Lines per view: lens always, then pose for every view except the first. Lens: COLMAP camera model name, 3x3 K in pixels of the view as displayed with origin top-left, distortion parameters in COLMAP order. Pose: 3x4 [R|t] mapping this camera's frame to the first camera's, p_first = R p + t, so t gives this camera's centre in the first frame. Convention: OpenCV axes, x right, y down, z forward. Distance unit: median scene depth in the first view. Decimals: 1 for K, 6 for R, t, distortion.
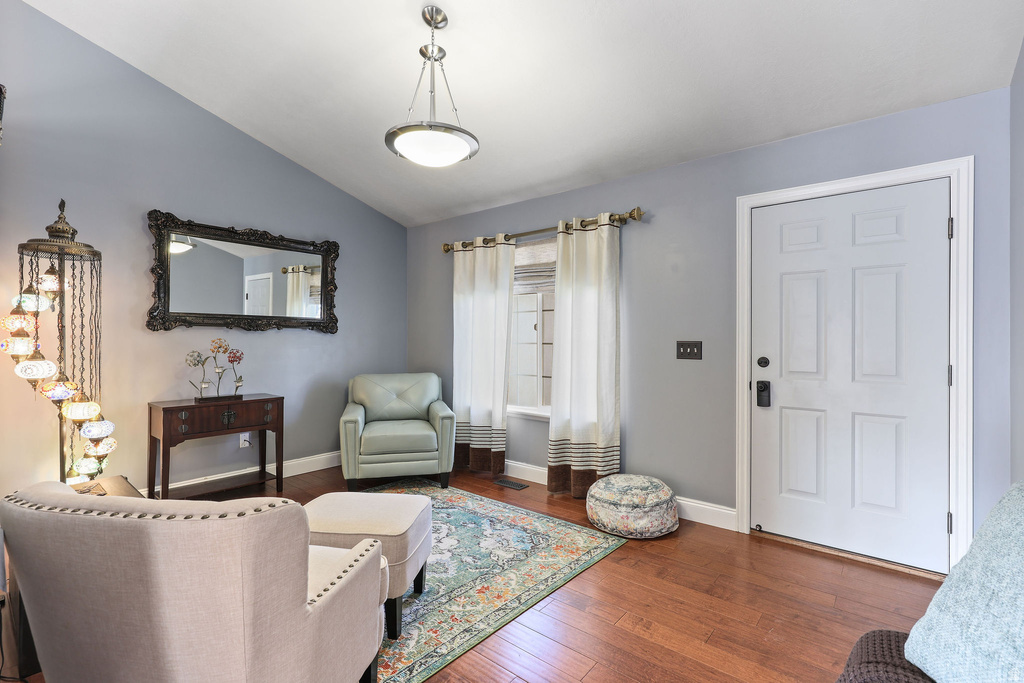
lens RADIAL K [[467.8, 0, 512.1], [0, 467.8, 341.6], [0, 0, 1]] dist [-0.000480, -0.001273]
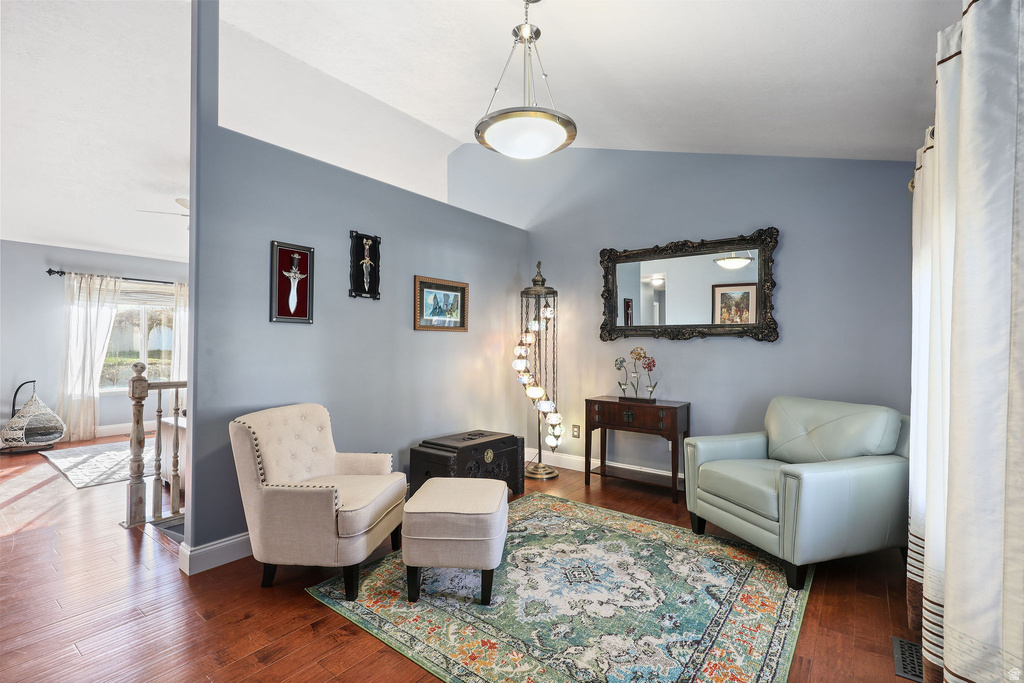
lens RADIAL K [[467.8, 0, 505.4], [0, 467.8, 342.8], [0, 0, 1]] dist [-0.000480, -0.001273]
pose [[0.039178, -0.006260, -0.999213, 0.537675], [-0.013460, 0.999886, -0.006792, -0.005551], [0.999142, 0.013715, 0.039089, 0.676896]]
